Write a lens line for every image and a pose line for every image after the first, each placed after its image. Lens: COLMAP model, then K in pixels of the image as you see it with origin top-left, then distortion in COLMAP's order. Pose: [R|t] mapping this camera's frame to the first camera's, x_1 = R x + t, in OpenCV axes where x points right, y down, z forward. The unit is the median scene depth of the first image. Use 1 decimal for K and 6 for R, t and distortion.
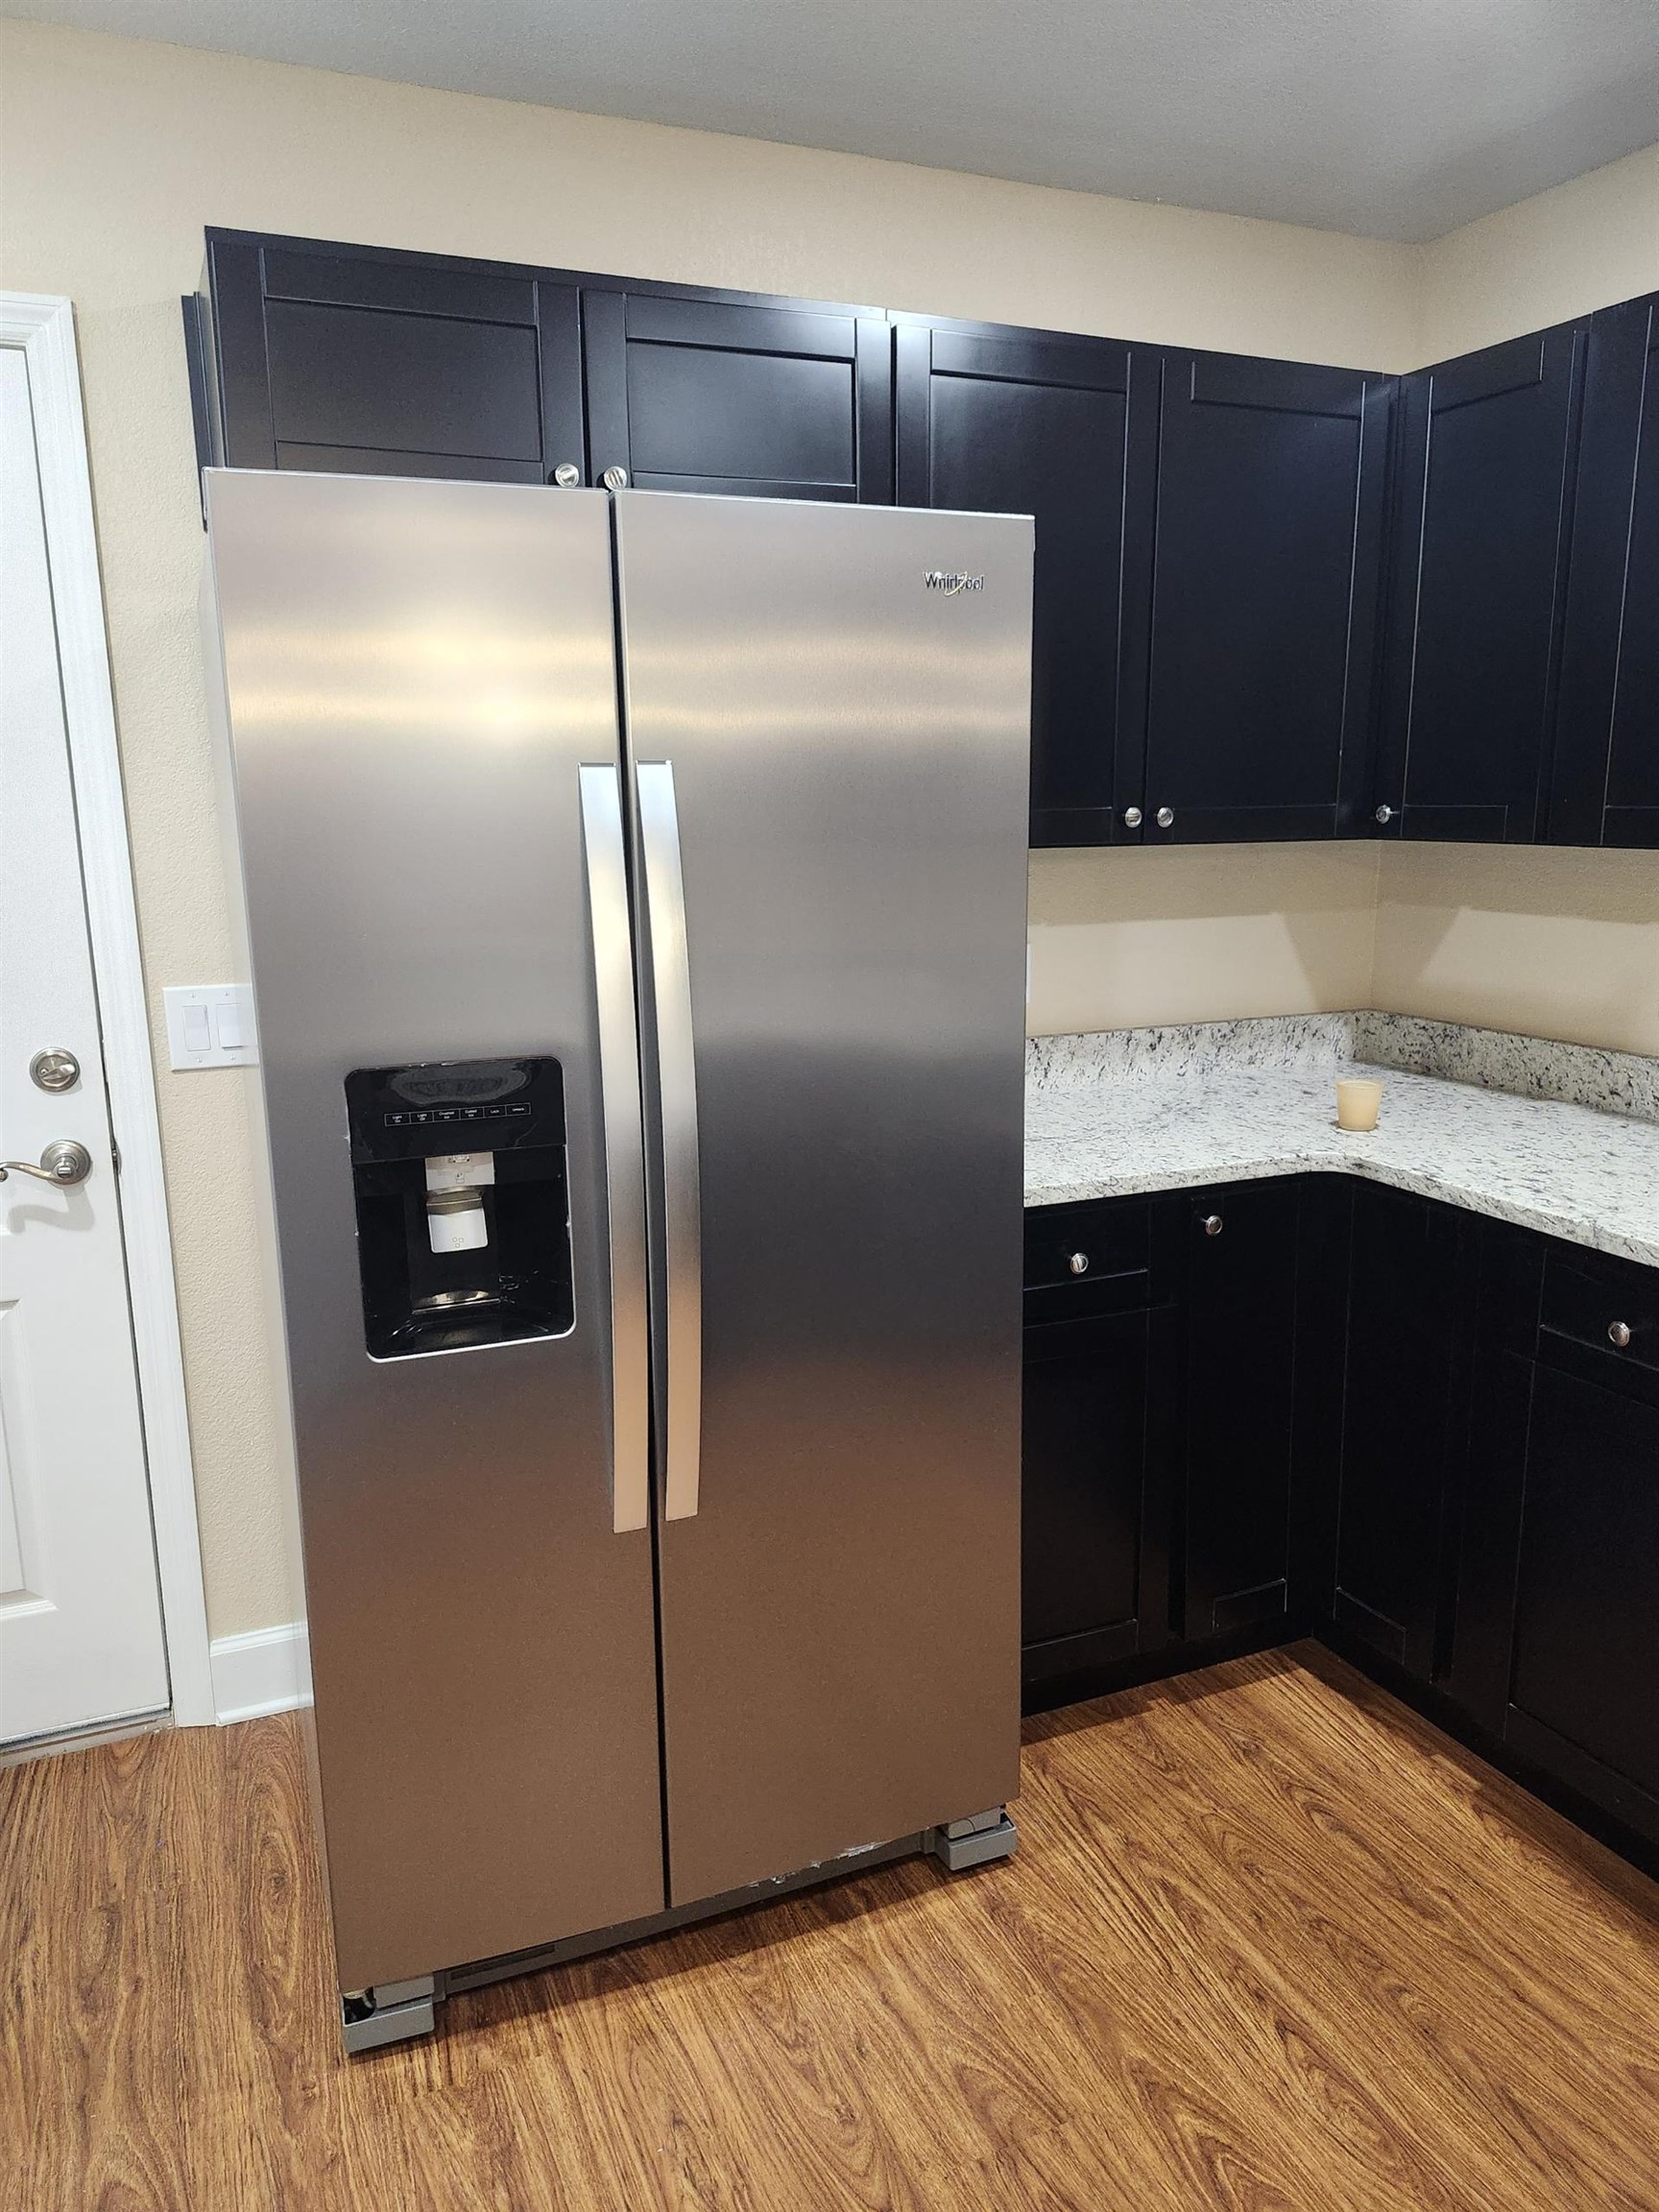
lens RADIAL K [[1569.2, 0, 847.3], [0, 1569.2, 1106.4], [0, 0, 1]] dist [0.023118, -0.010363]
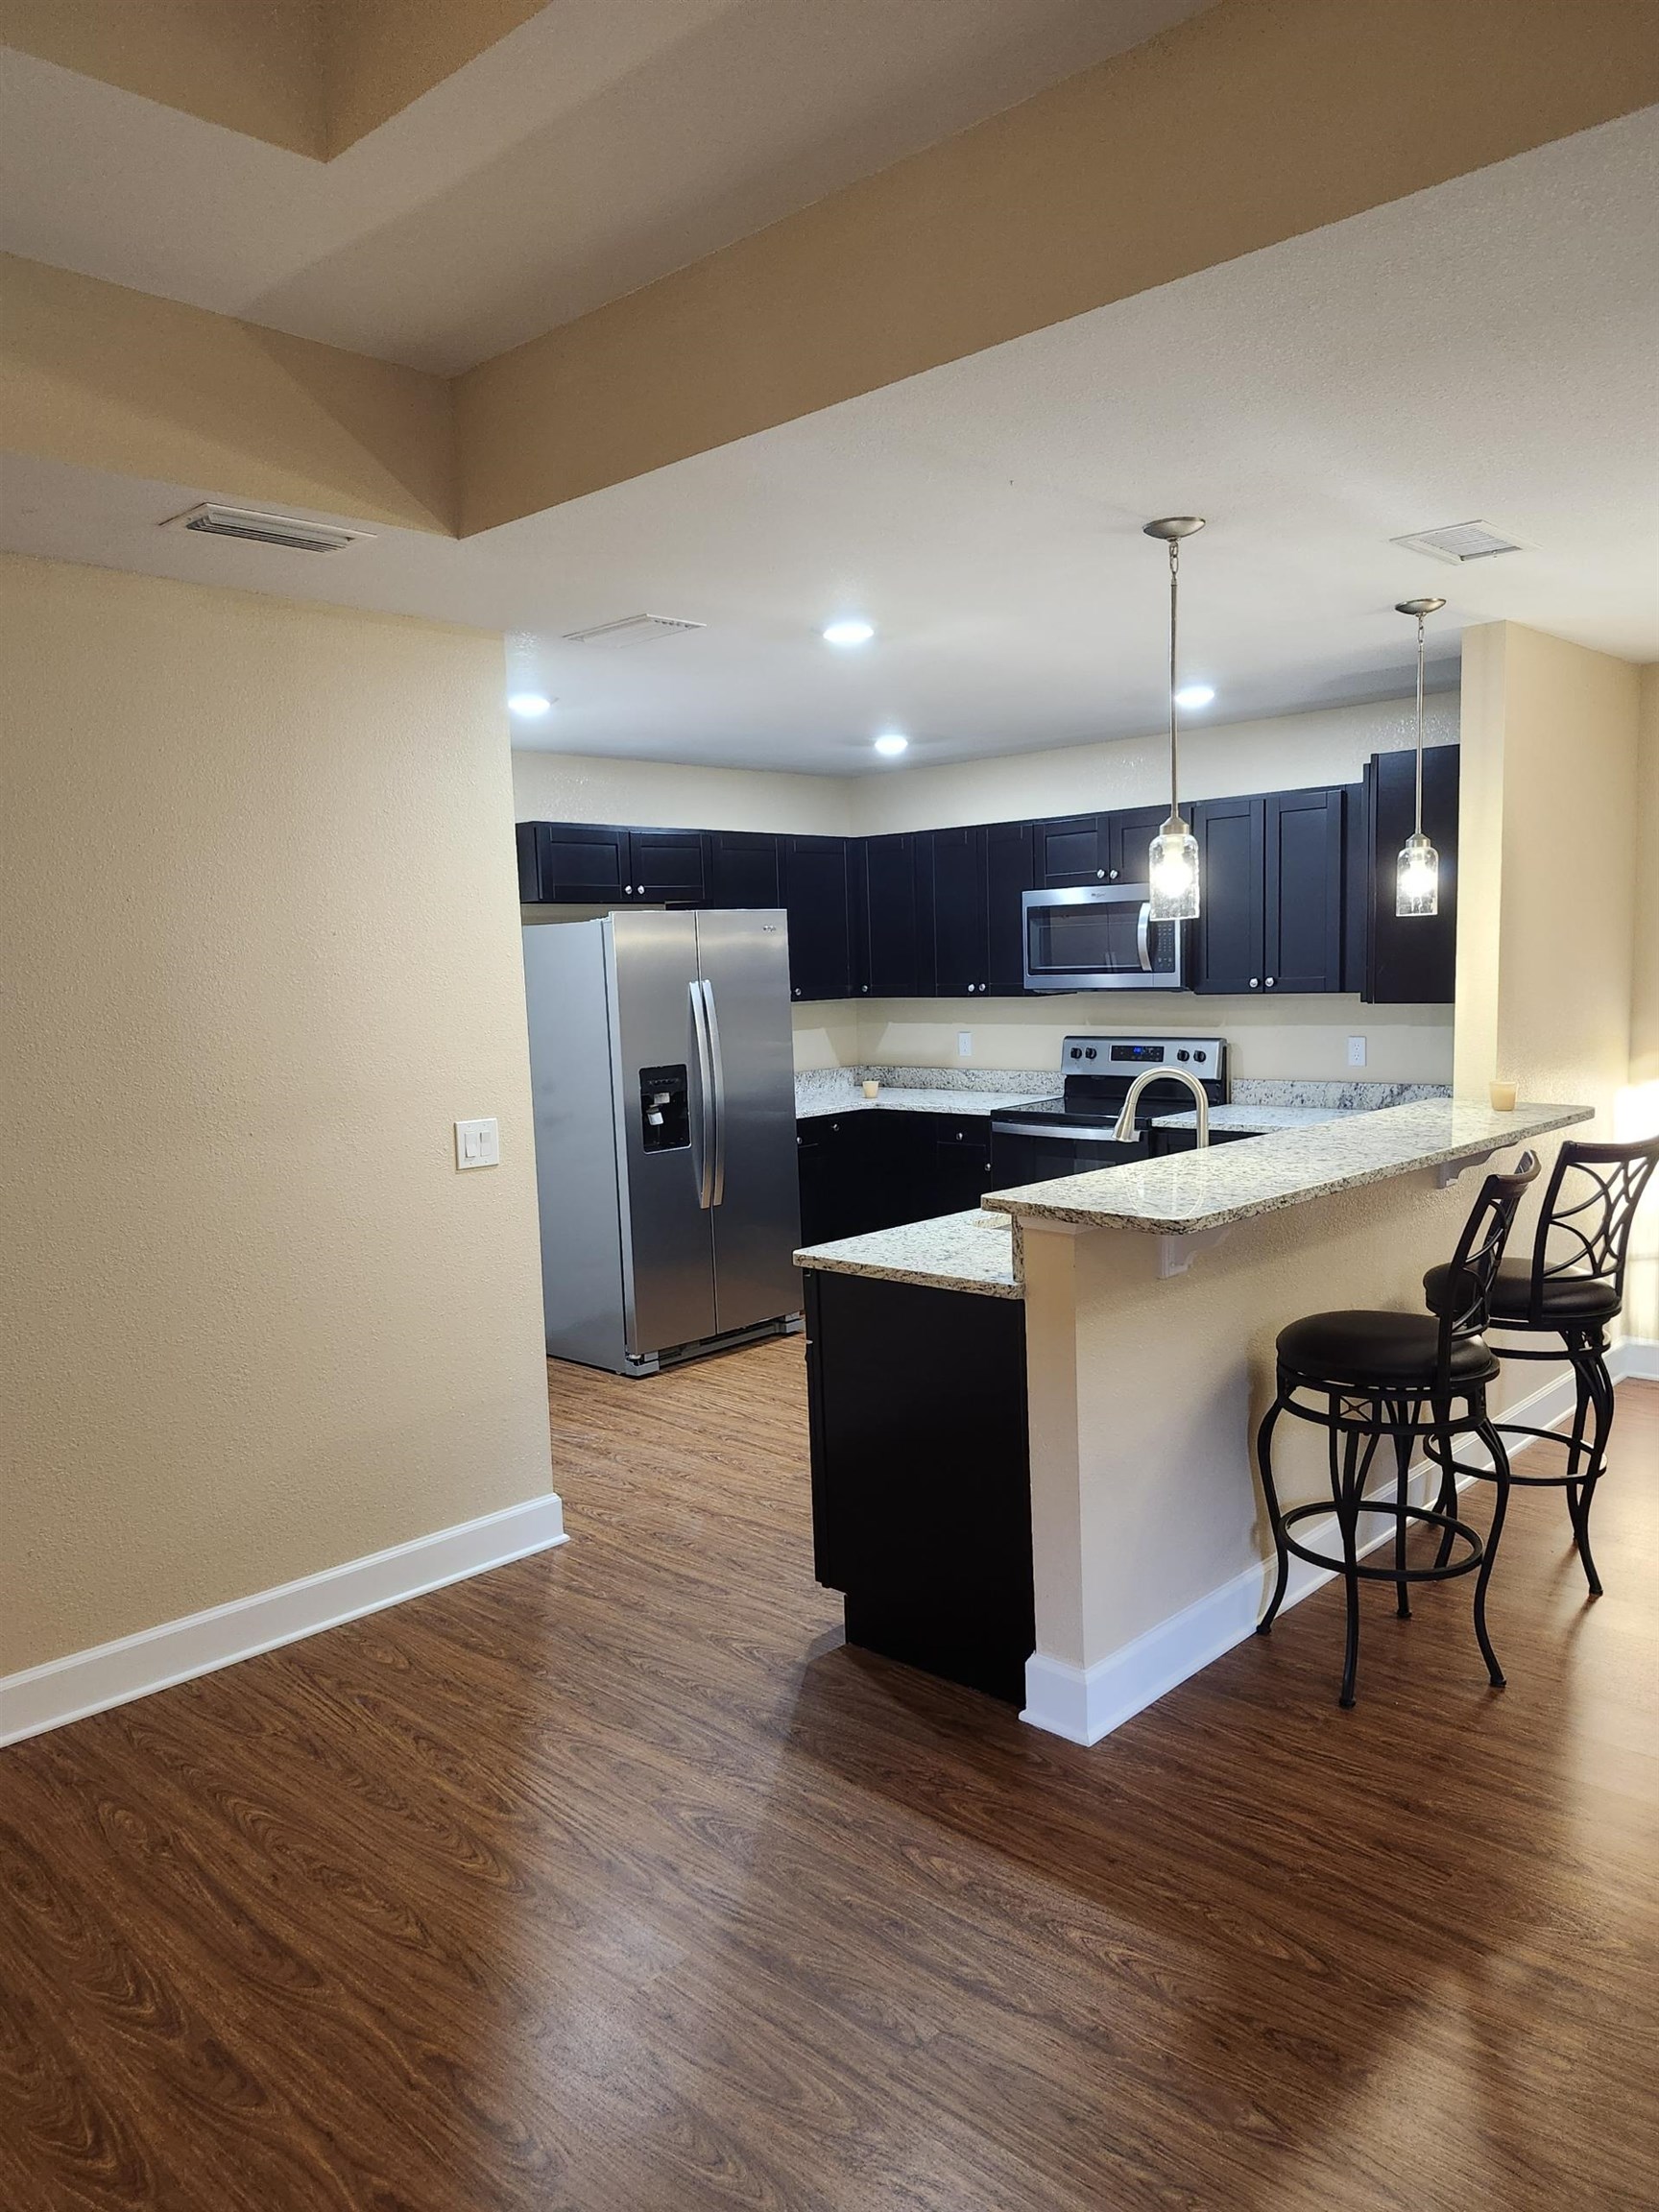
lens RADIAL K [[1569.2, 0, 870.3], [0, 1569.2, 1119.3], [0, 0, 1]] dist [0.023118, -0.010363]
pose [[0.911180, -0.066268, 0.406644, -0.928807], [0.107928, 0.990906, -0.080358, 0.311881], [-0.397621, 0.117109, 0.910046, -1.752737]]
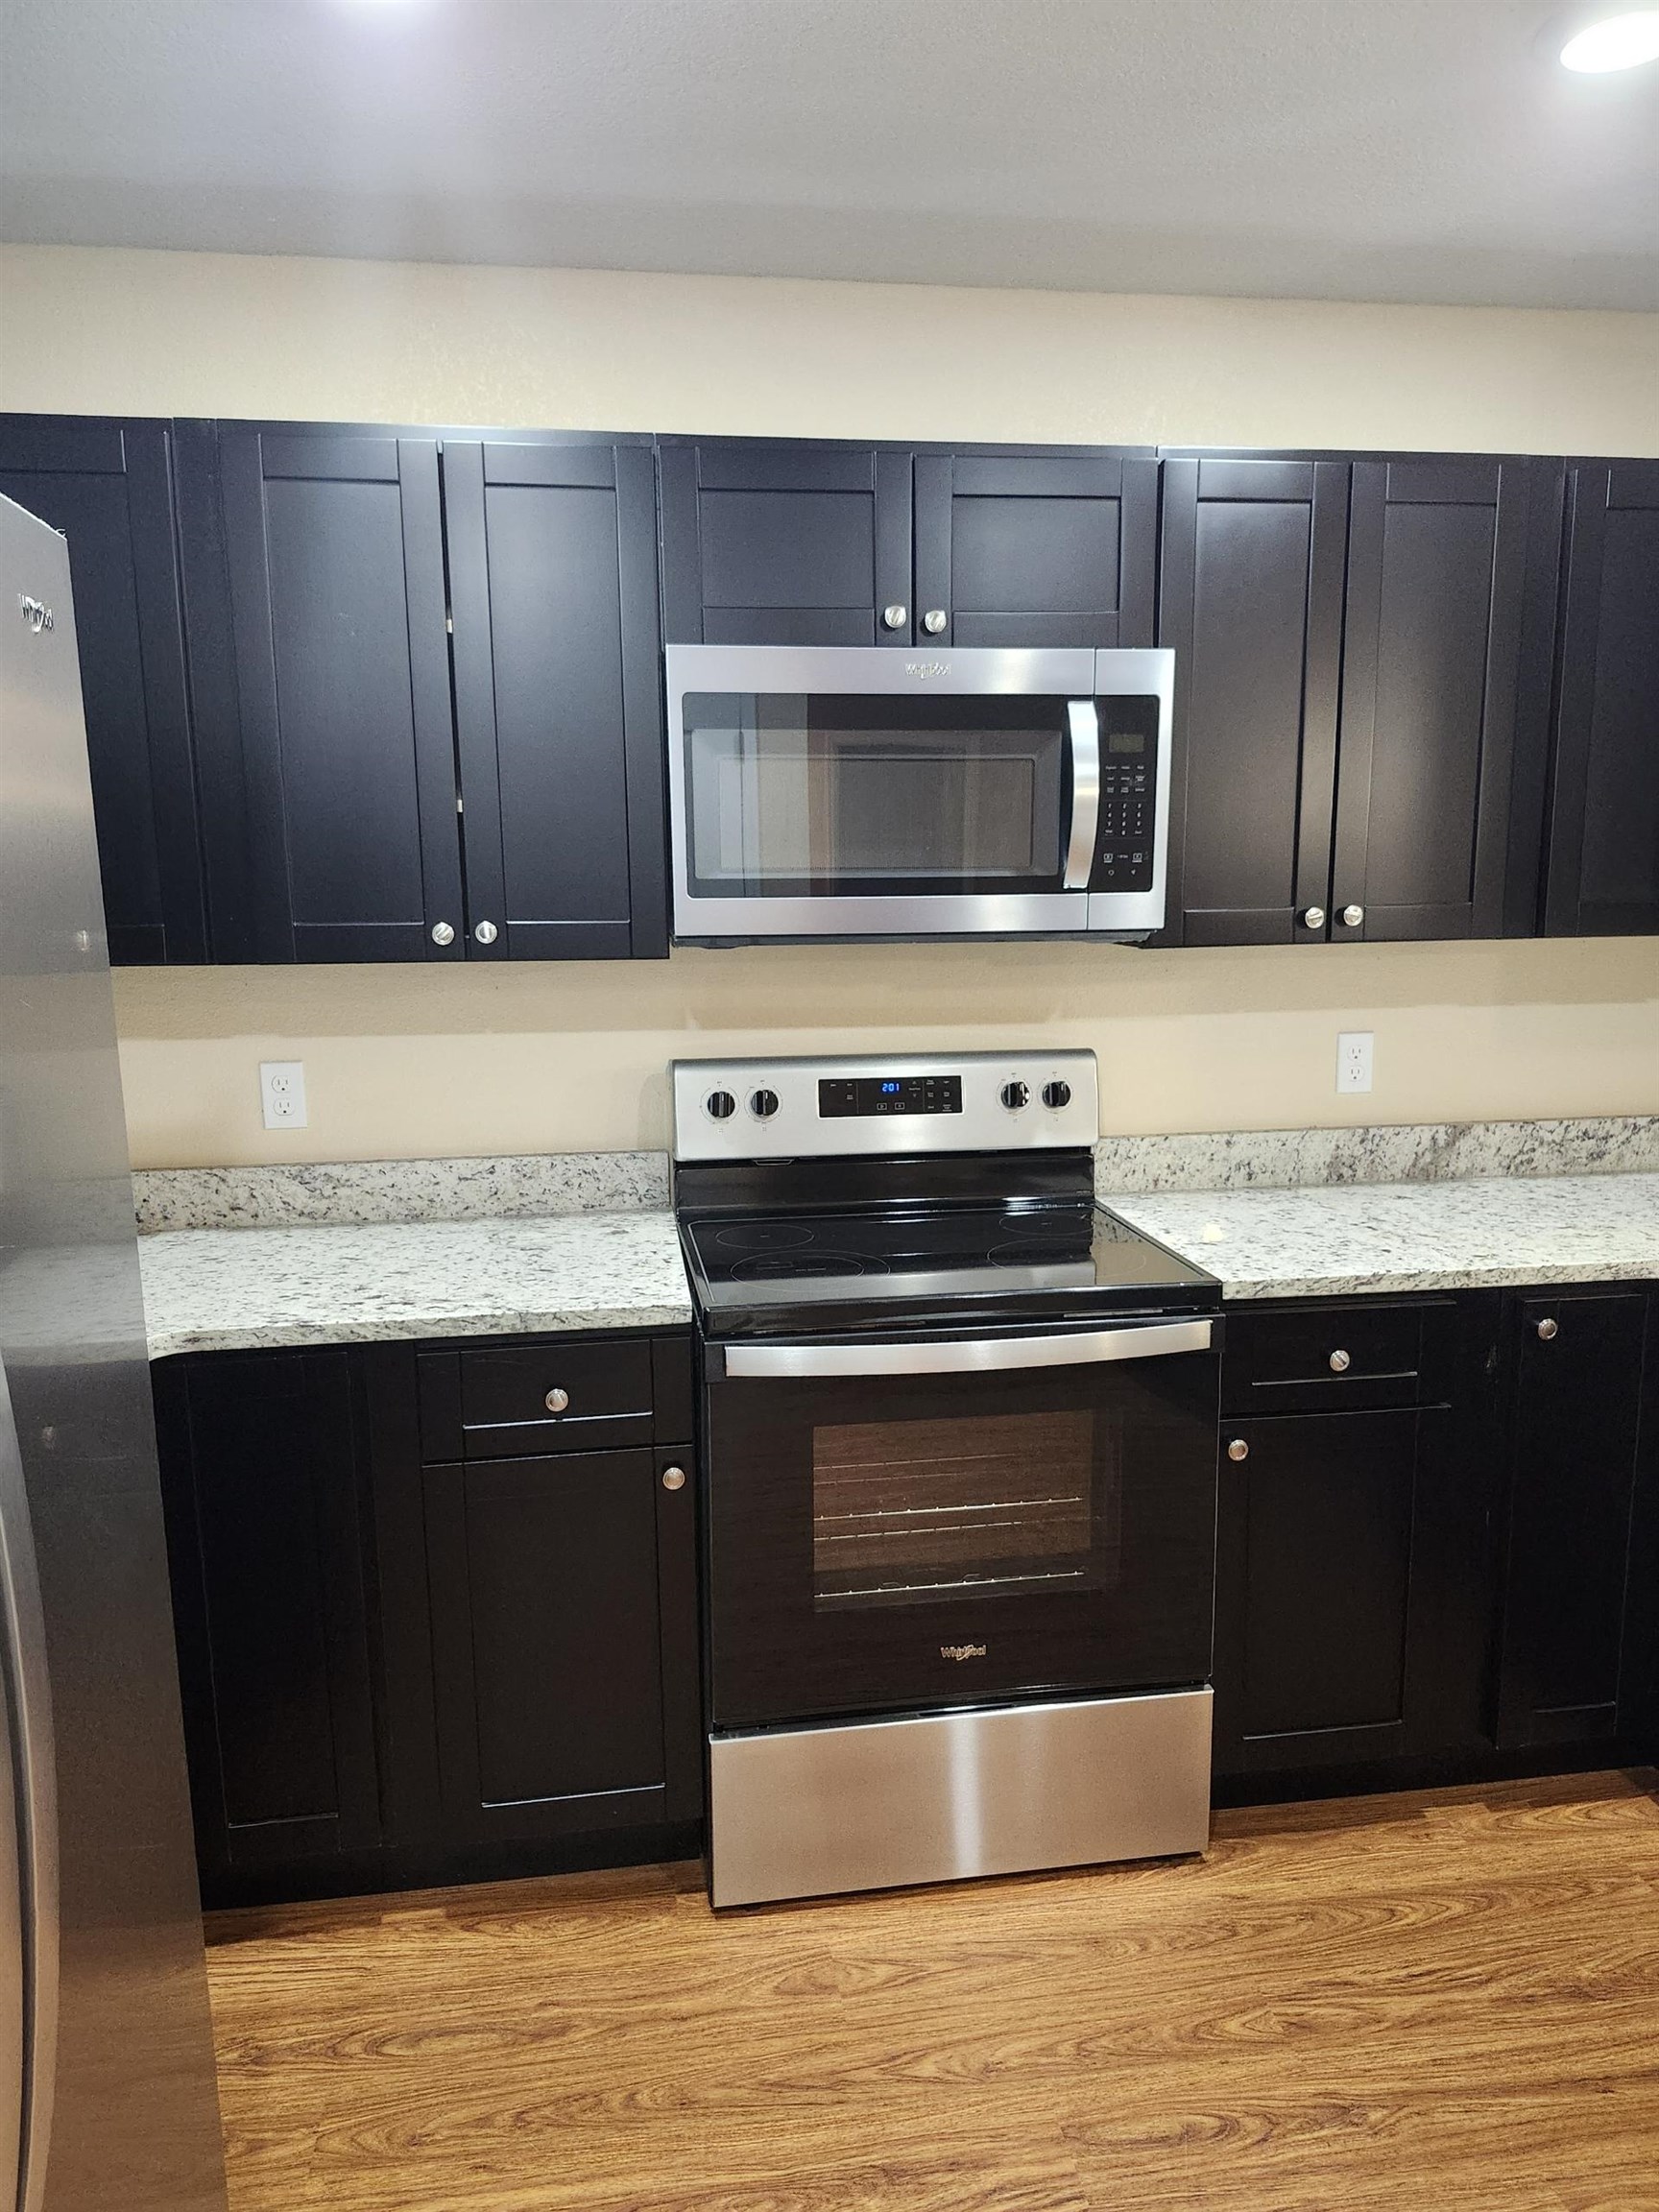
lens RADIAL K [[1569.2, 0, 817.7], [0, 1569.2, 1110.4], [0, 0, 1]] dist [0.023118, -0.010363]
pose [[0.275020, -0.143623, 0.950651, -0.410985], [0.199869, 0.975718, 0.089588, -0.100299], [-0.940434, 0.165367, 0.297048, 0.419009]]
